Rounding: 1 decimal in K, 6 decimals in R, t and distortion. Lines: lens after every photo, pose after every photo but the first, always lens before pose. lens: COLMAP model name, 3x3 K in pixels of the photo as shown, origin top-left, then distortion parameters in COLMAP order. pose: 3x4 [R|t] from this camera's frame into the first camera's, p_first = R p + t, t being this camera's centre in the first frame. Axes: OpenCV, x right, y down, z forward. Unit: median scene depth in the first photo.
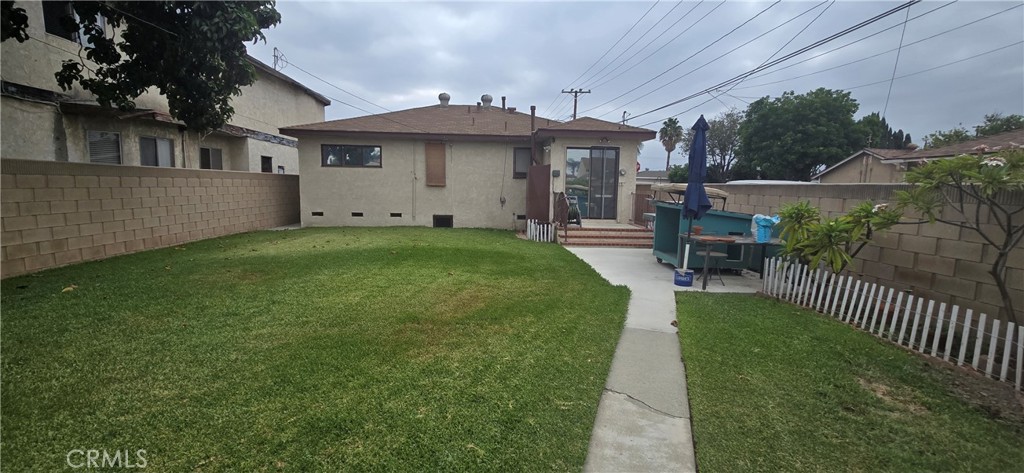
lens RADIAL K [[428.1, 0, 512.0], [0, 428.1, 236.5], [0, 0, 1]] dist [-0.000445, -0.000065]
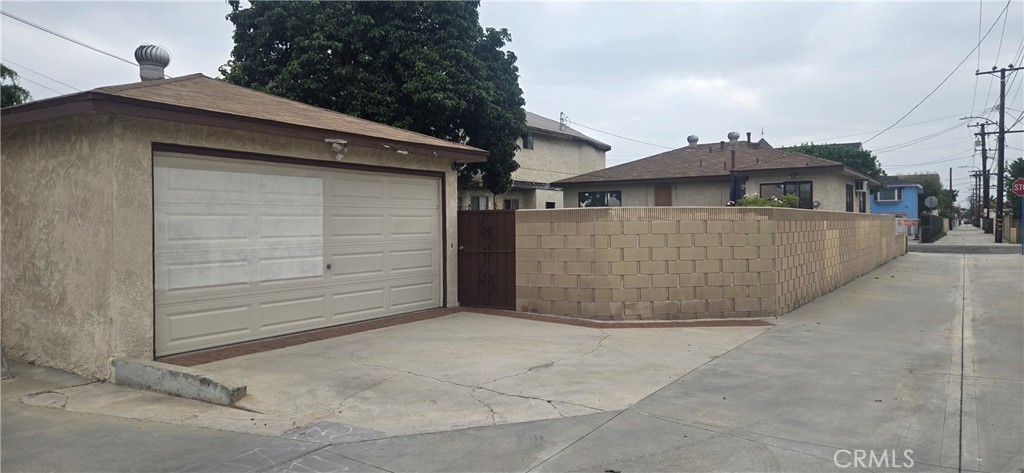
lens RADIAL K [[654.2, 0, 512.0], [0, 654.2, 236.5], [0, 0, 1]] dist [0.000088, -0.000058]
pose [[0.795479, -0.015702, -0.605777, 0.516992], [-0.048200, 0.994857, -0.089081, 0.089238], [0.604061, 0.100061, 0.790632, -0.585120]]
